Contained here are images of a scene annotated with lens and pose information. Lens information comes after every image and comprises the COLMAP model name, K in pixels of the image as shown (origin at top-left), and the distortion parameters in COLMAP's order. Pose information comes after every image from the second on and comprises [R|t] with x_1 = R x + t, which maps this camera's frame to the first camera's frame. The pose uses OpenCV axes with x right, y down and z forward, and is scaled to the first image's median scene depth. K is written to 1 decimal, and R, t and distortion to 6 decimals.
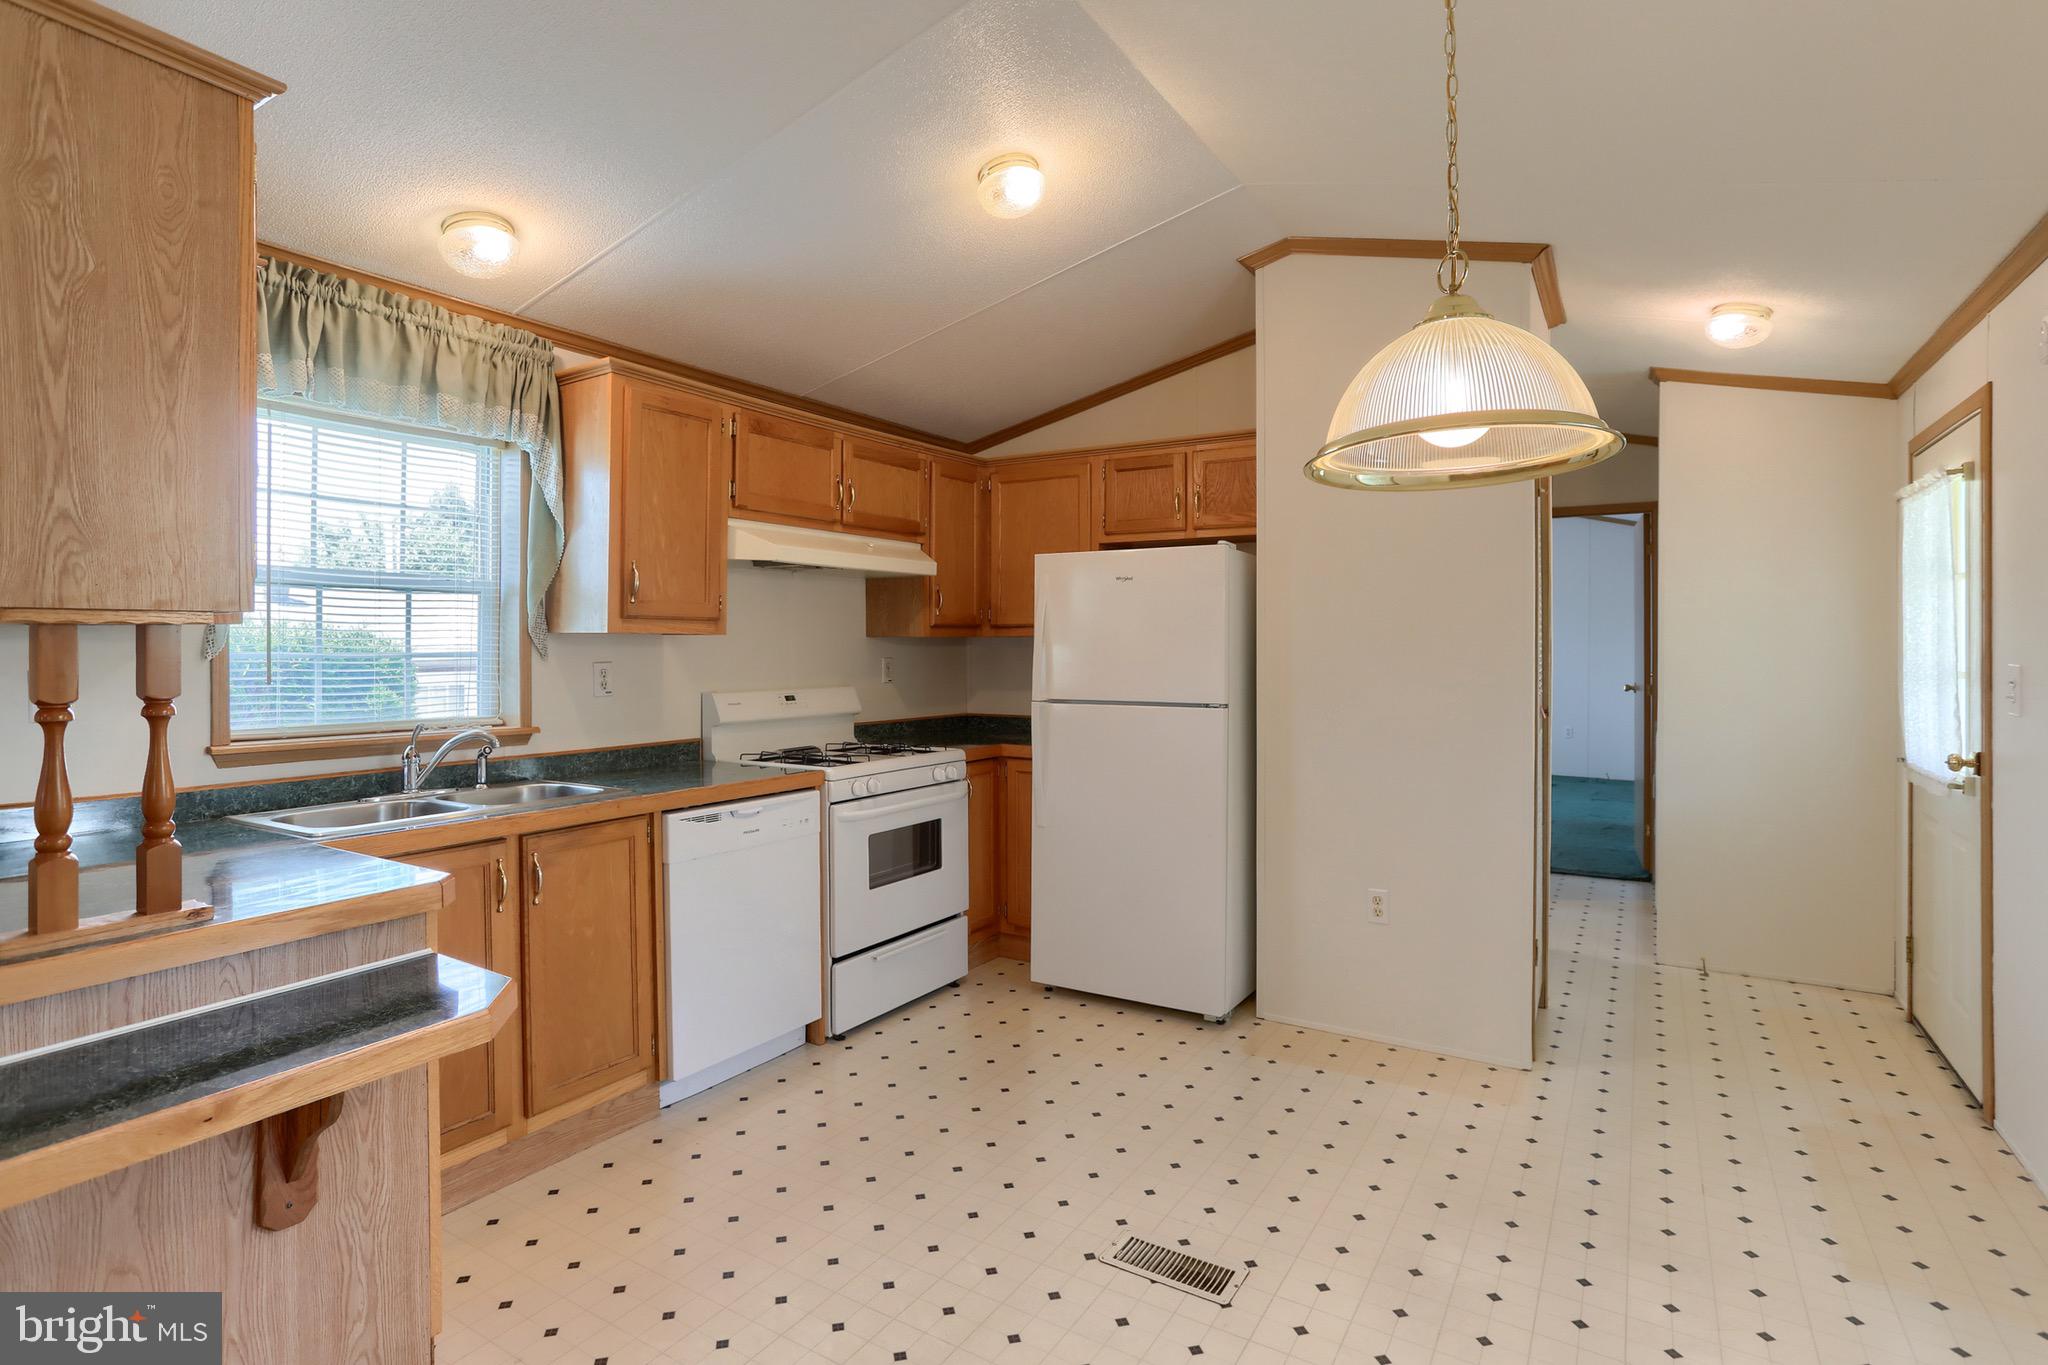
lens RADIAL K [[1076.7, 0, 955.4], [0, 1076.7, 654.6], [0, 0, 1]] dist [-0.037658, 0.025847]
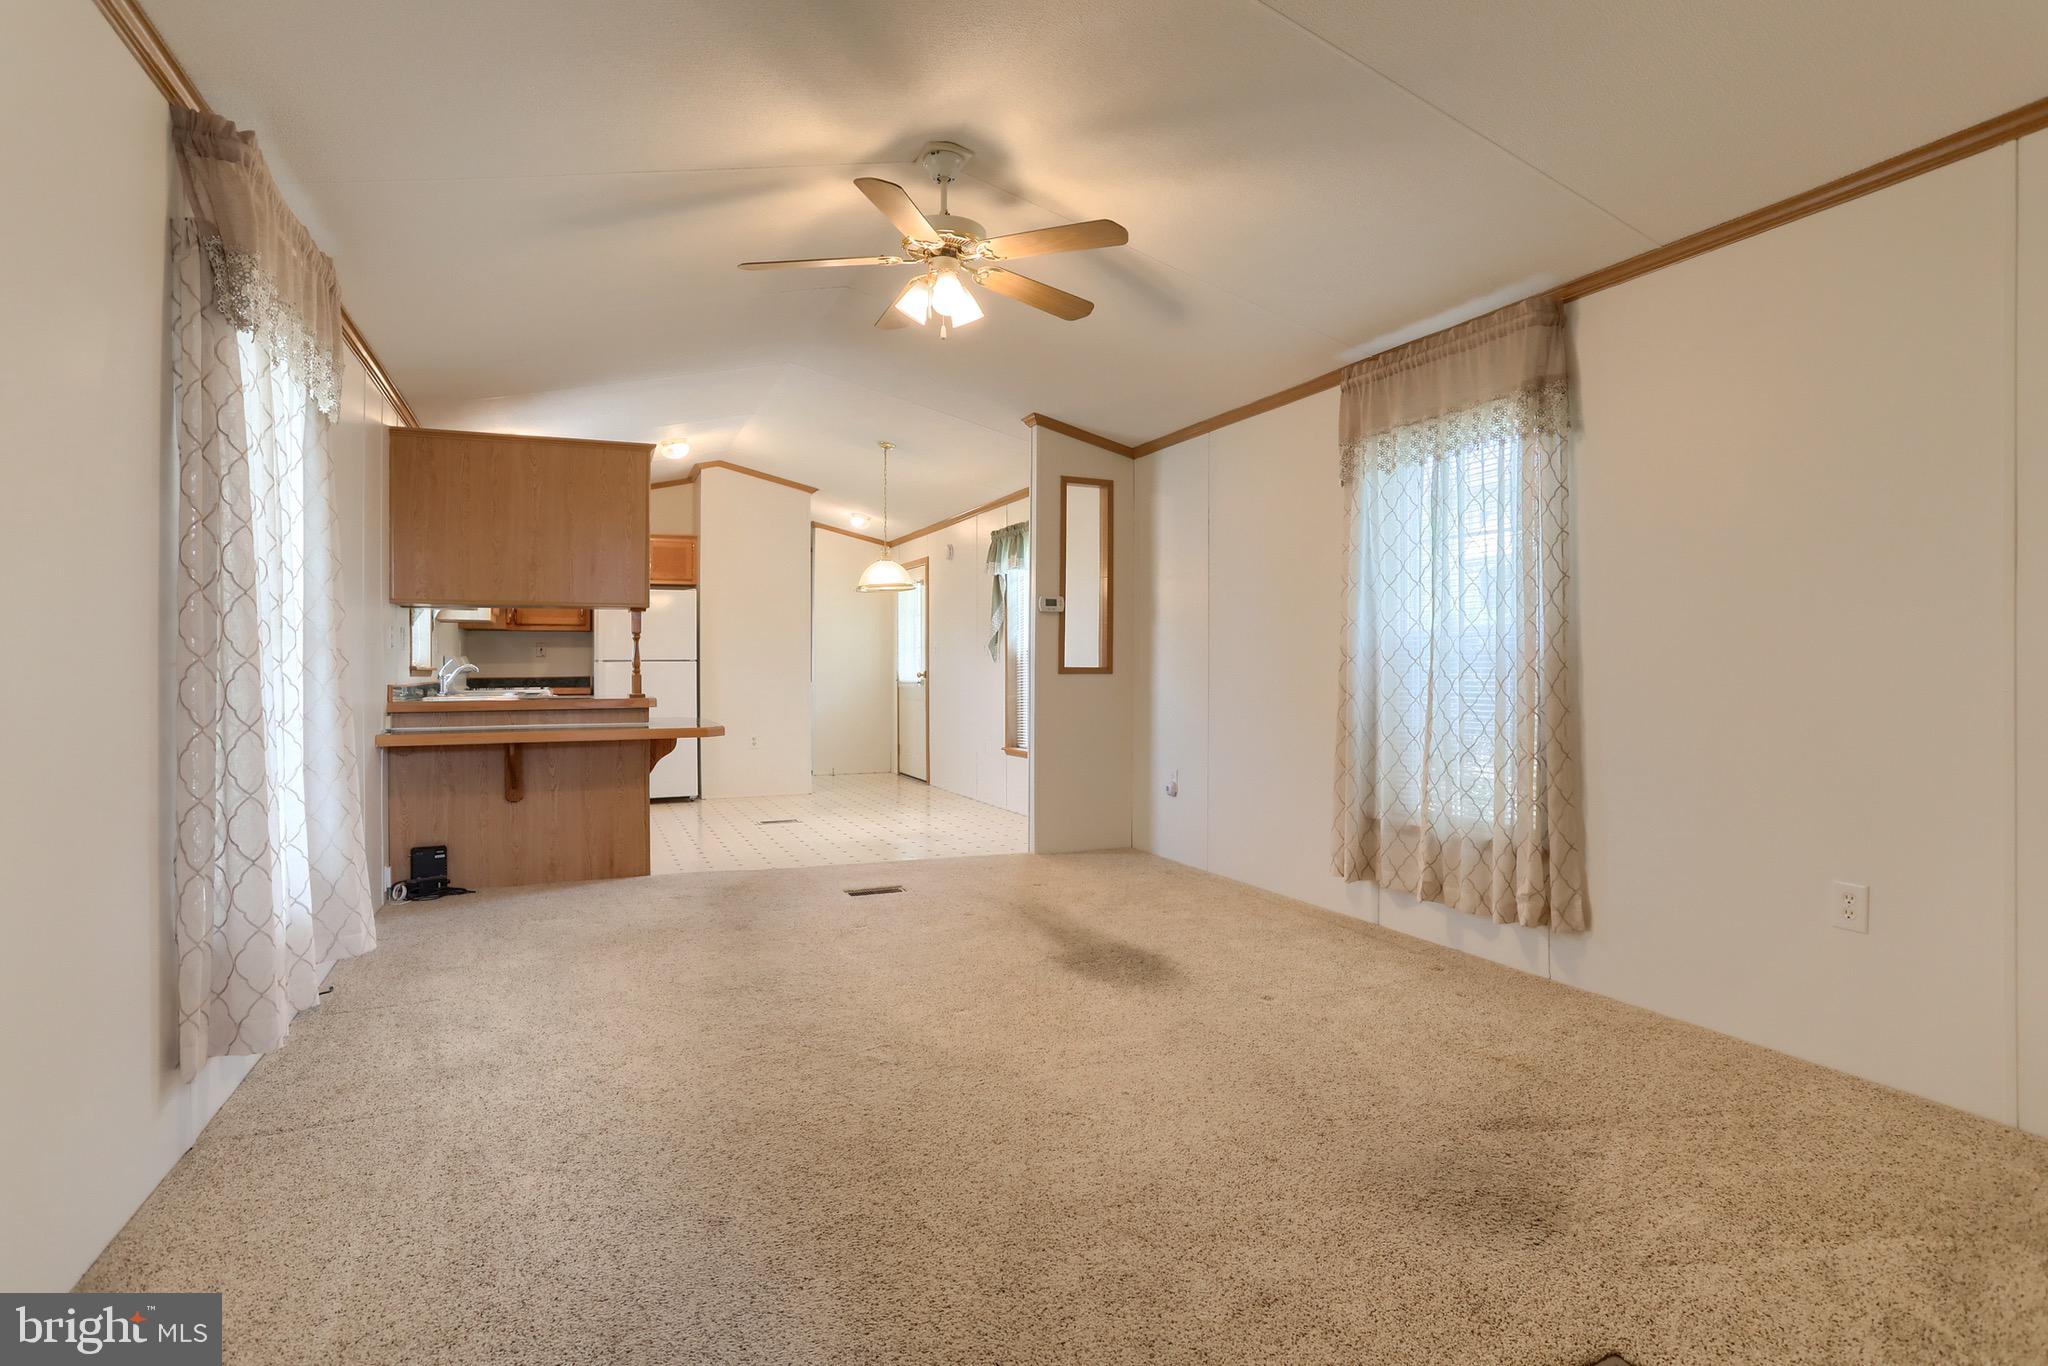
lens RADIAL K [[1107.8, 0, 1023.7], [0, 1107.8, 660.0], [0, 0, 1]] dist [-0.005462, -0.001372]
pose [[0.577761, 0.001218, 0.816205, -1.199076], [0.008816, 0.999931, -0.007733, 0.066675], [-0.816159, 0.011664, 0.577710, -0.881098]]
